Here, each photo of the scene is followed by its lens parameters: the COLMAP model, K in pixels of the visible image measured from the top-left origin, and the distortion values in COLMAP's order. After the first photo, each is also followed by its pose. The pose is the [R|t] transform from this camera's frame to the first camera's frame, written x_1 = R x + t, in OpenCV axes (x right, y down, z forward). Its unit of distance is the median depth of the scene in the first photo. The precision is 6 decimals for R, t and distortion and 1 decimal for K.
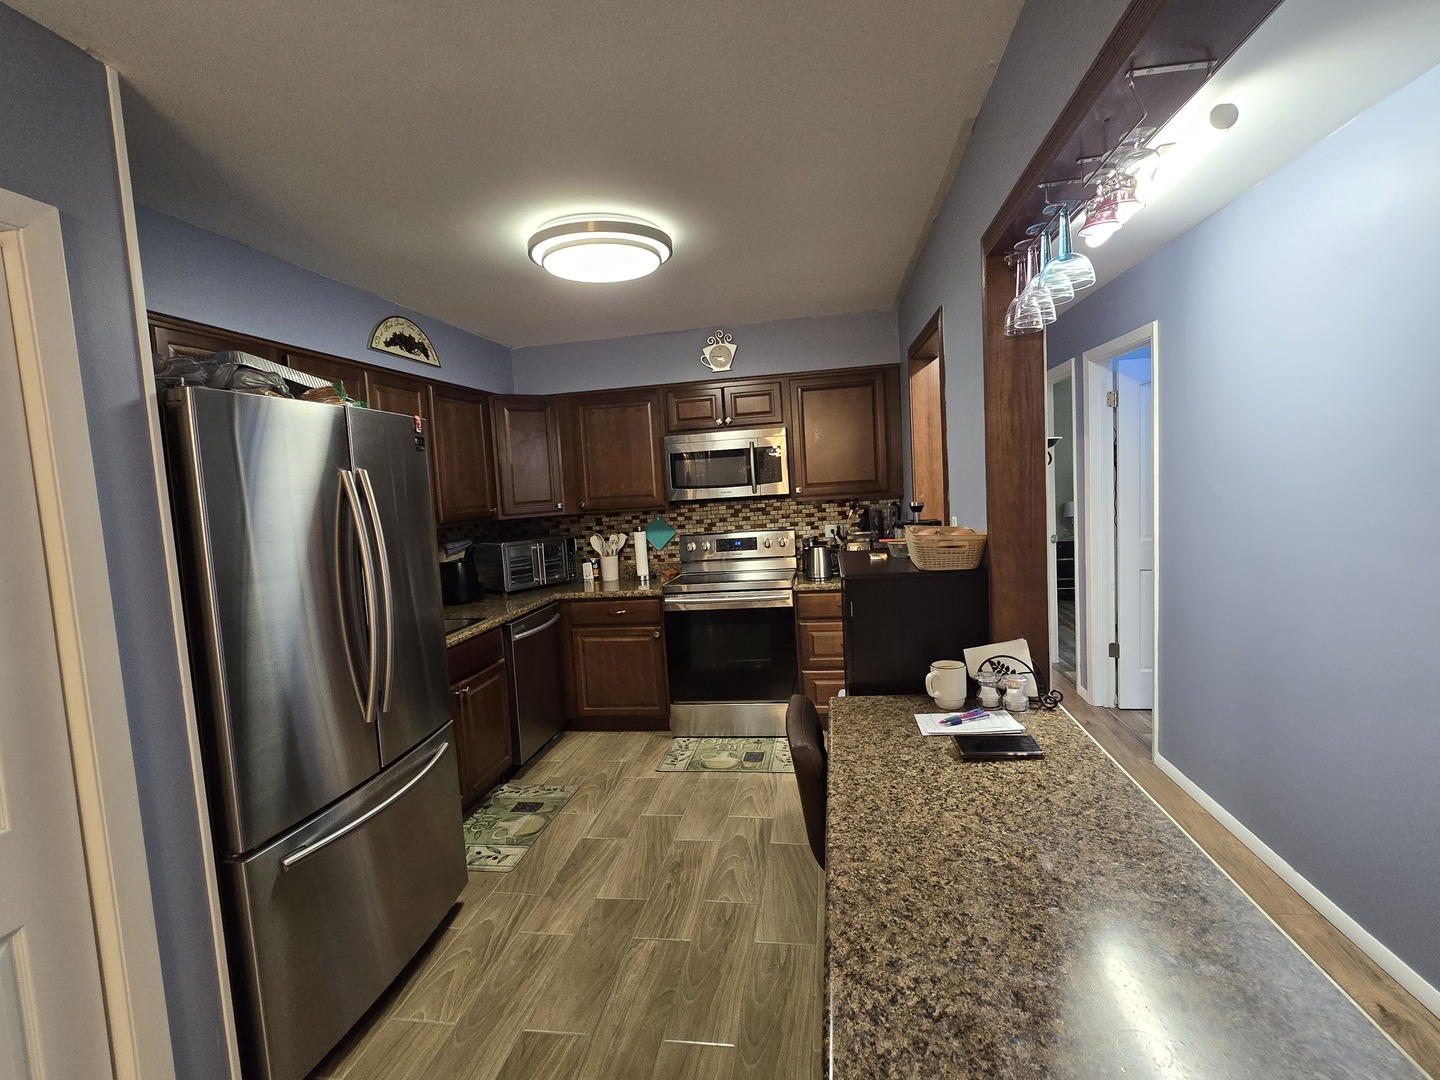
lens RADIAL K [[752.6, 0, 720.0], [0, 752.6, 540.0], [0, 0, 1]] dist [-0.002115, -0.001993]
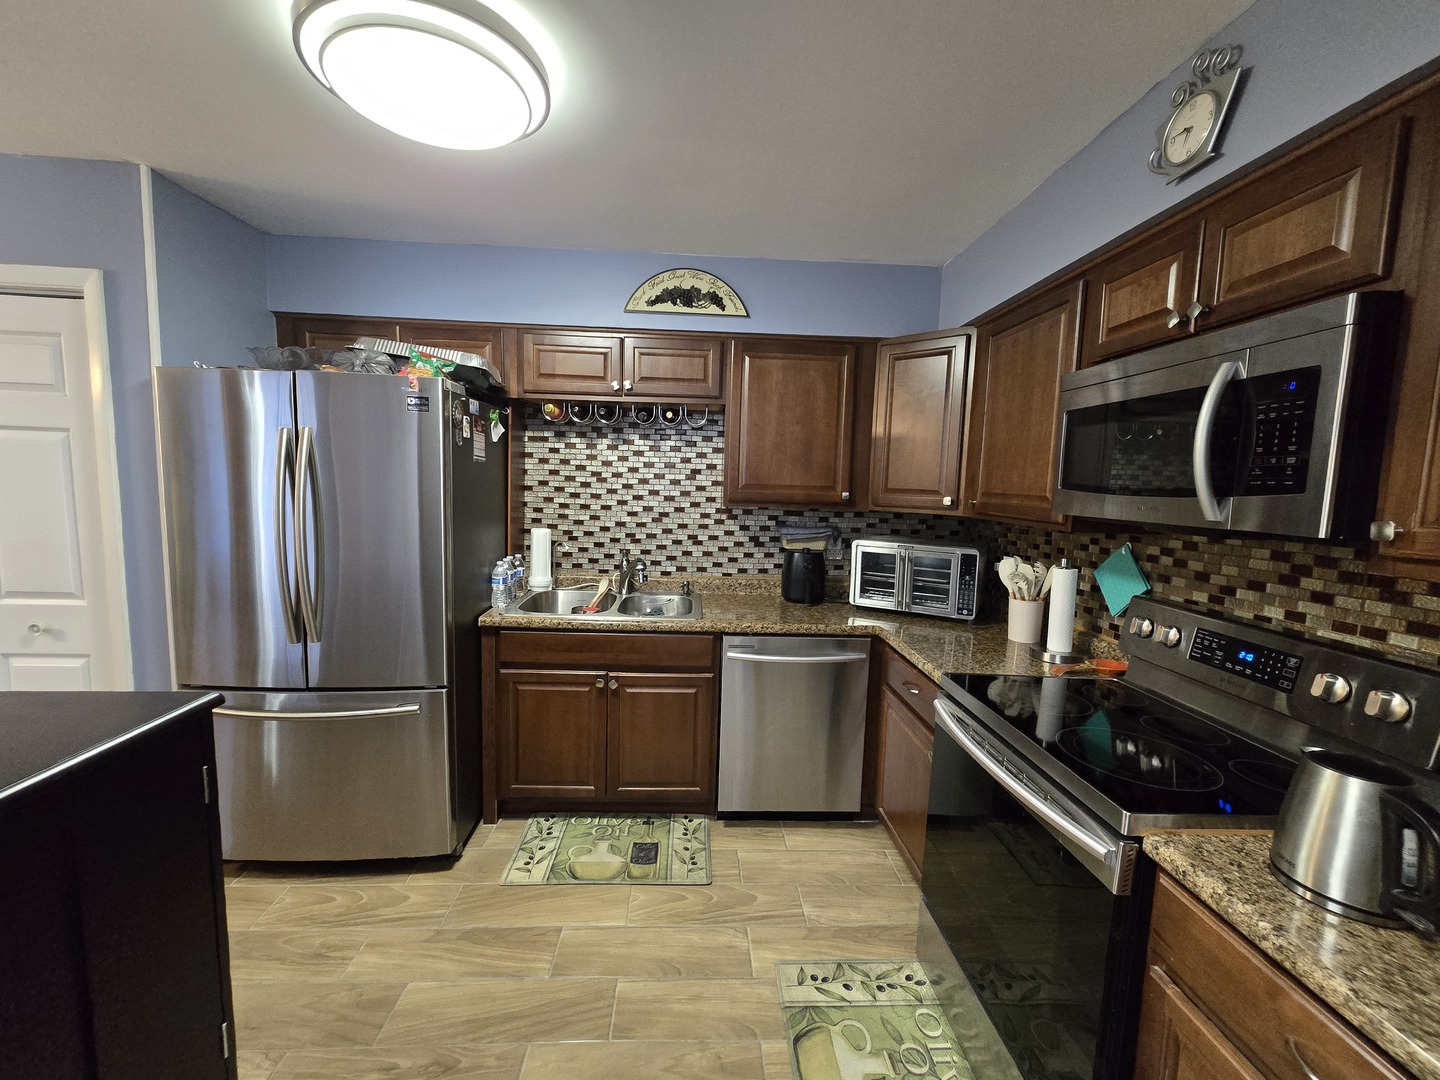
lens RADIAL K [[599.6, 0, 713.6], [0, 599.6, 536.4], [0, 0, 1]] dist [-0.001469, -0.000266]
pose [[0.168747, 0.159449, -0.972677, 0.321368], [-0.117338, 0.983061, 0.140794, -0.080153], [0.978650, 0.090374, 0.184598, 0.884274]]
